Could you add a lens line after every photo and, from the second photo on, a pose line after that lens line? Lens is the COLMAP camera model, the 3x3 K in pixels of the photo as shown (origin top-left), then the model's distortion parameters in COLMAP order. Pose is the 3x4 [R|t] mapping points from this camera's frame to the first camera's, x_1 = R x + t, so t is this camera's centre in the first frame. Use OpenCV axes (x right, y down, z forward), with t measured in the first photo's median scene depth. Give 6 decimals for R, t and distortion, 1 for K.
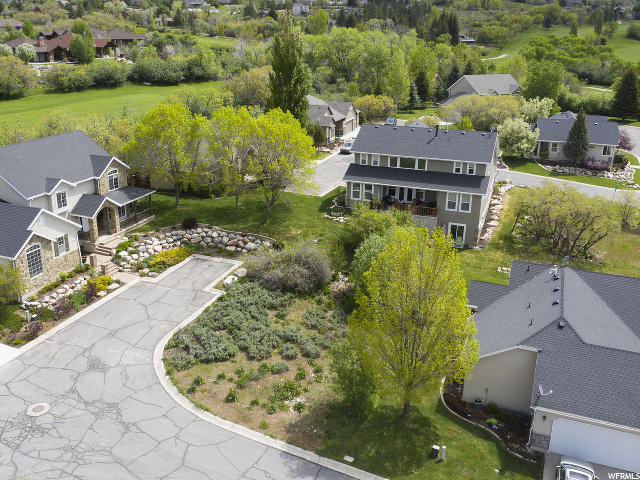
lens RADIAL K [[590.6, 0, 301.5], [0, 590.6, 238.2], [0, 0, 1]] dist [-0.019862, 0.002594]
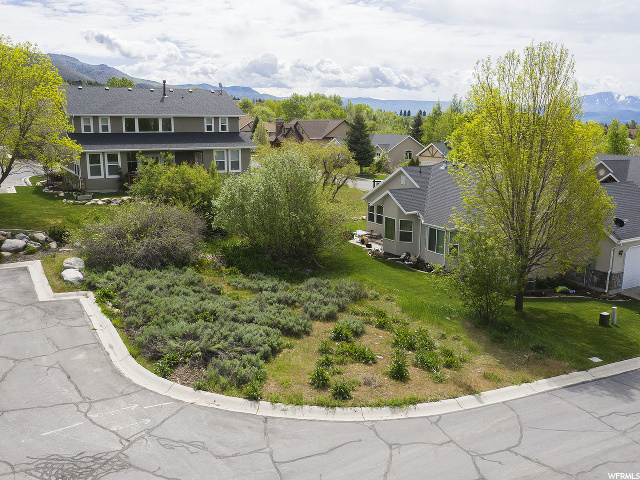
lens RADIAL K [[564.3, 0, 320.0], [0, 564.3, 240.0], [0, 0, 1]] dist [-0.016725, -0.000120]
pose [[0.598732, -0.172435, 0.782168, -0.326989], [0.268677, 0.963207, 0.006680, 0.083748], [-0.754541, 0.206151, 0.623032, 0.445541]]
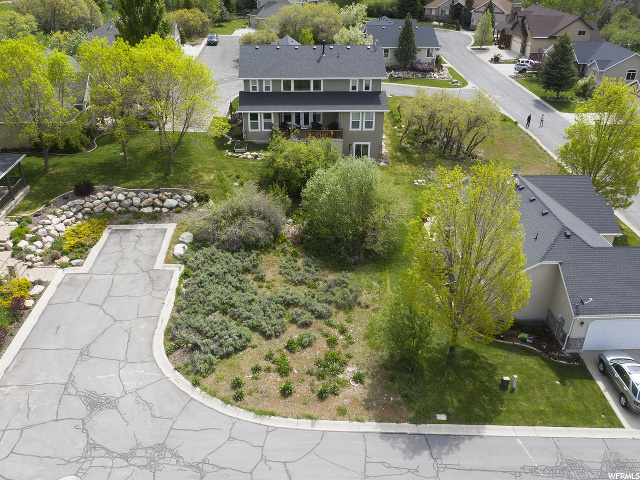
lens RADIAL K [[564.3, 0, 320.0], [0, 564.3, 240.0], [0, 0, 1]] dist [-0.016725, -0.000120]
pose [[0.900585, -0.204426, 0.383610, -0.215657], [0.140234, 0.971963, 0.188737, -0.059060], [-0.411438, -0.116178, 0.904003, 0.157505]]
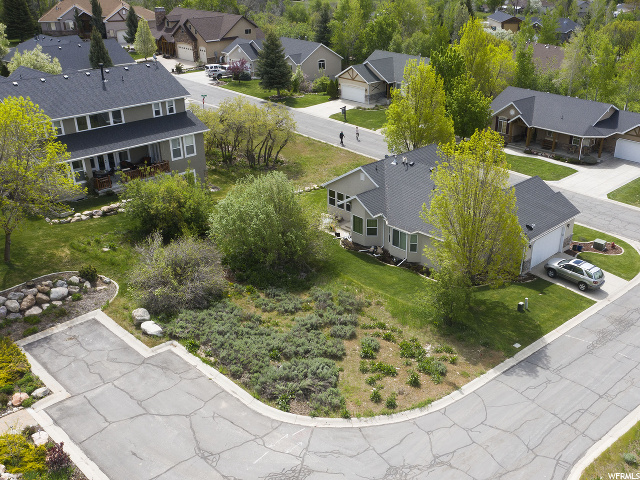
lens RADIAL K [[656.8, 0, 380.0], [0, 656.8, 275.5], [0, 0, 1]] dist [-0.021078, 0.011980]
pose [[0.345635, -0.433391, 0.832291, -0.553210], [0.303581, 0.890900, 0.337839, -0.139032], [-0.887905, 0.135899, 0.439496, 0.364740]]
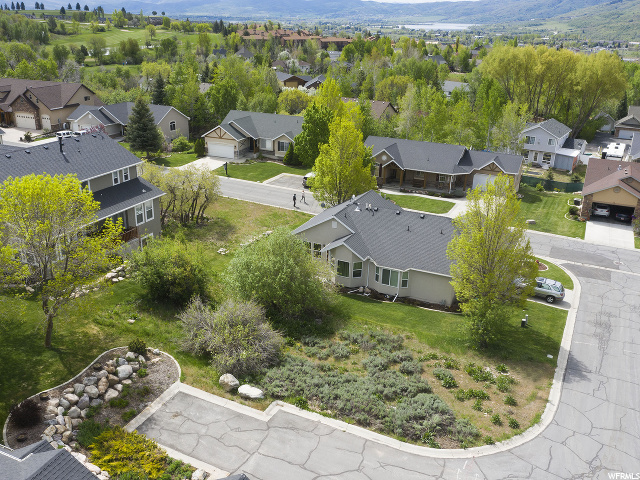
lens RADIAL K [[605.4, 0, 292.2], [0, 605.4, 254.5], [0, 0, 1]] dist [-0.018257, -0.001100]
pose [[0.083410, -0.379778, 0.921309, -0.612854], [0.324563, 0.884473, 0.335210, -0.252425], [-0.942179, 0.271063, 0.197036, 0.669627]]
